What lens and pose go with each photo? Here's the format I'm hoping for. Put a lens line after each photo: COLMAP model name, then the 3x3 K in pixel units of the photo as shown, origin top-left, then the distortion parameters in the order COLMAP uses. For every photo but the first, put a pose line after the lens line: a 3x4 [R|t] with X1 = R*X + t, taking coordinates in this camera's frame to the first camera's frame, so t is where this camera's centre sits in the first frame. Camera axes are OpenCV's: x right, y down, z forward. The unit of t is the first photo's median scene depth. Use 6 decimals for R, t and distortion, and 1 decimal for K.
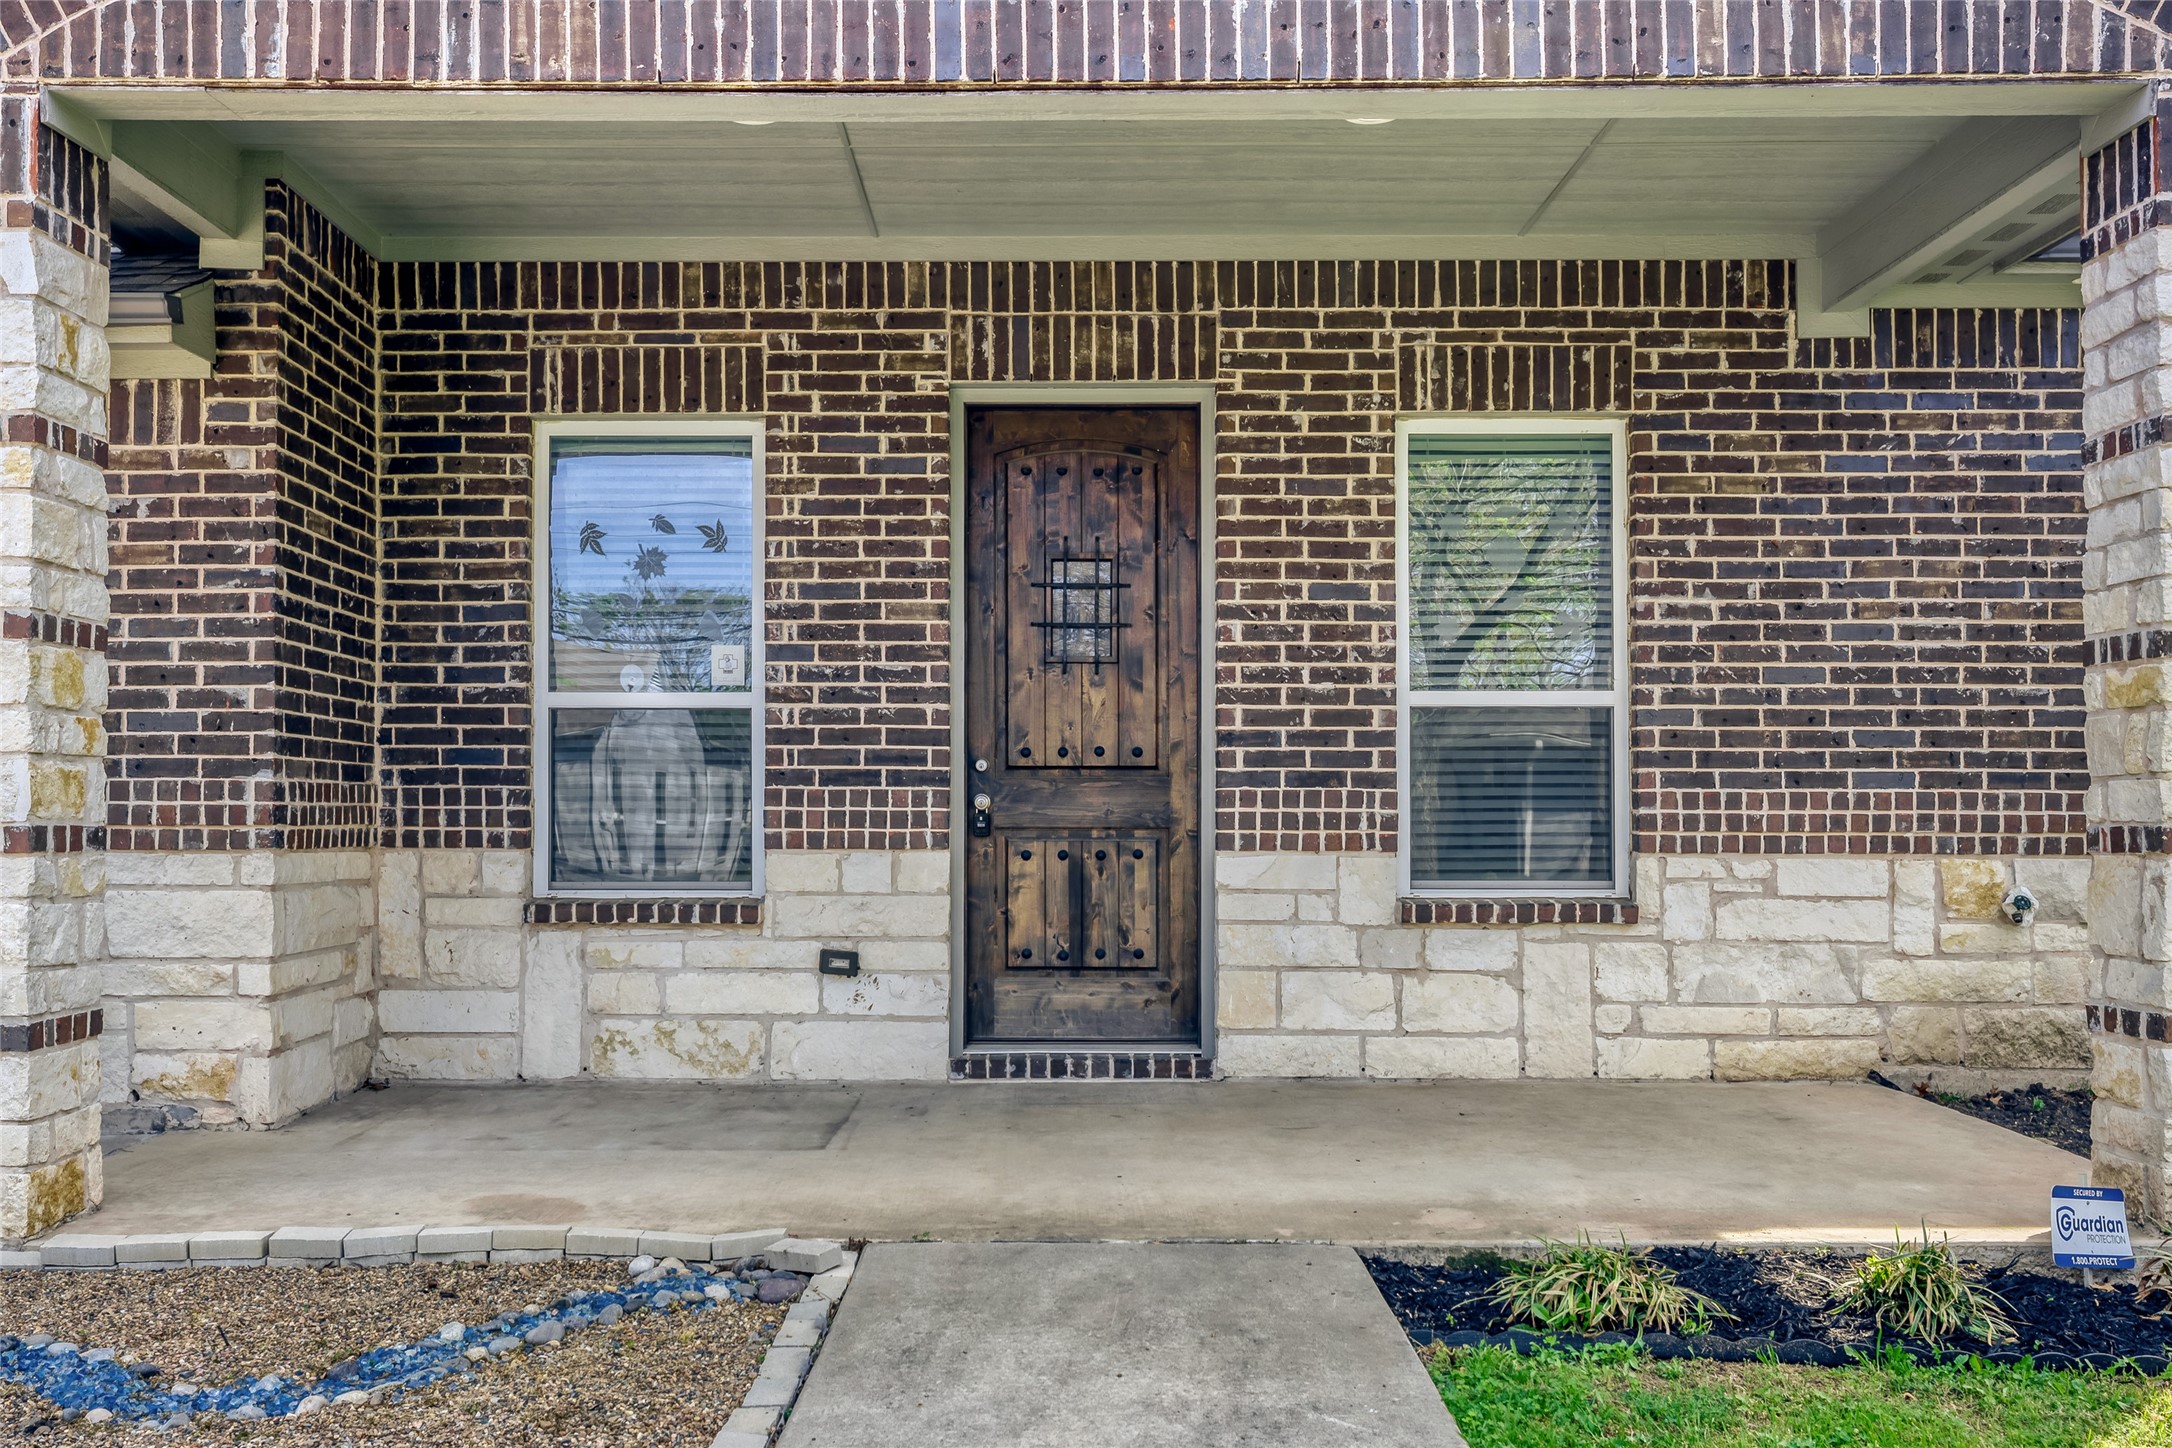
lens RADIAL K [[1888.7, 0, 996.5], [0, 1888.7, 639.5], [0, 0, 1]] dist [0.006599, -0.002281]
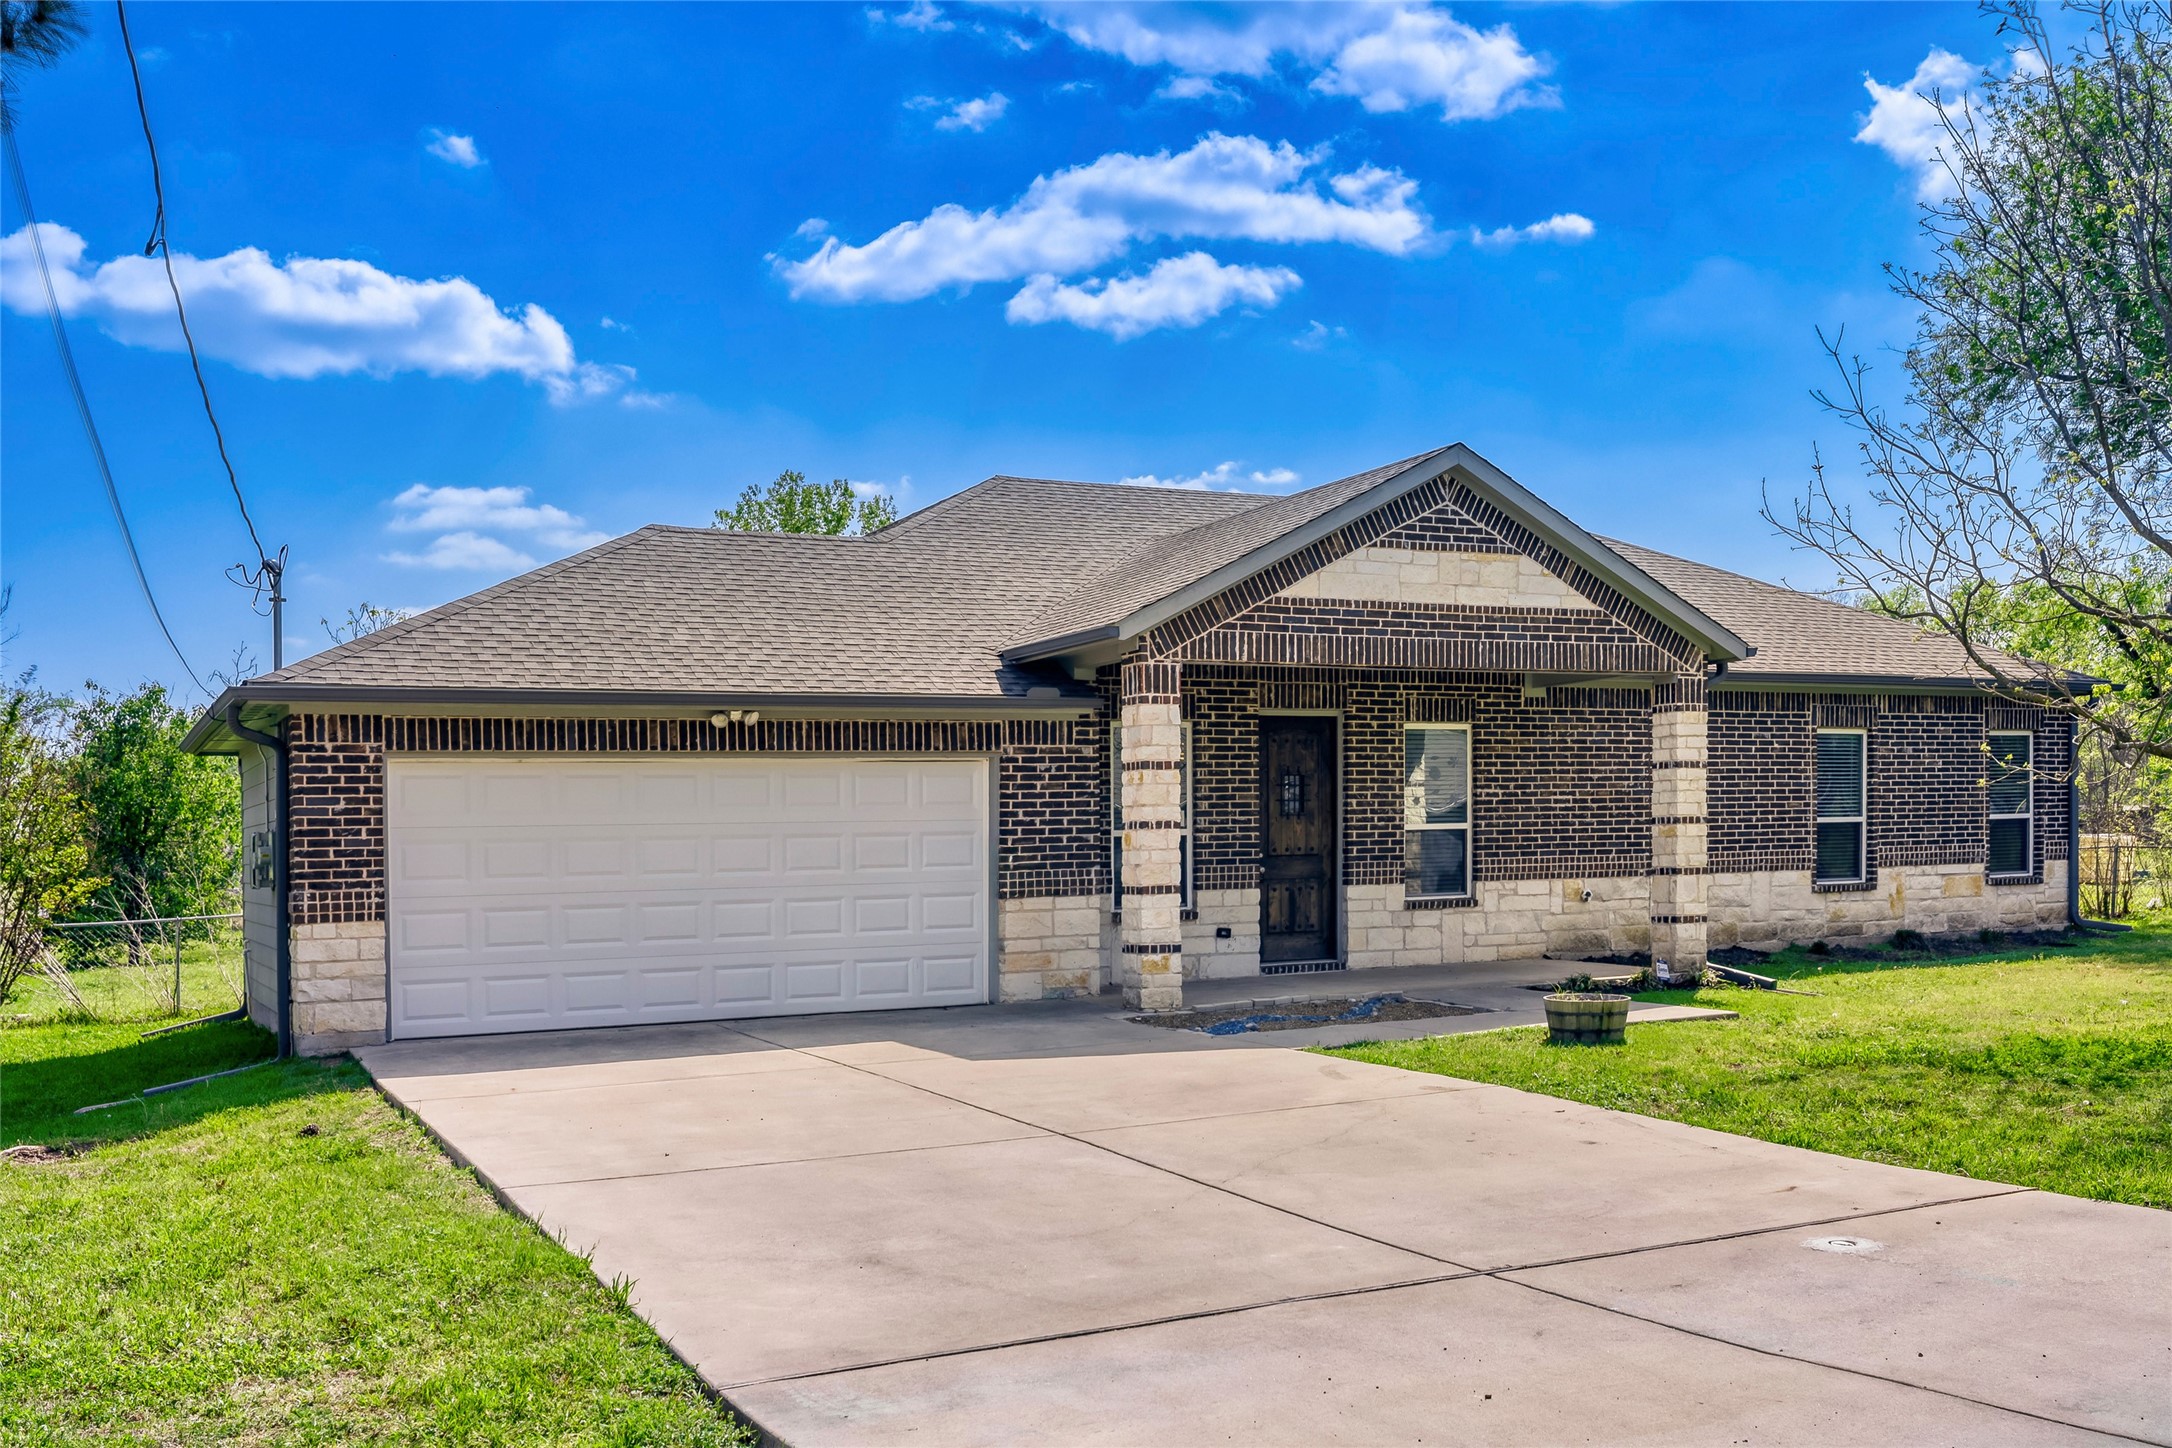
lens RADIAL K [[1940.2, 0, 1086.0], [0, 1940.2, 724.0], [0, 0, 1]] dist [0.003837, 0.003854]
pose [[0.901926, 0.004501, 0.431868, -1.407809], [-0.012520, 0.999798, 0.015728, -0.155732], [-0.431710, -0.019593, 0.901800, -1.320157]]
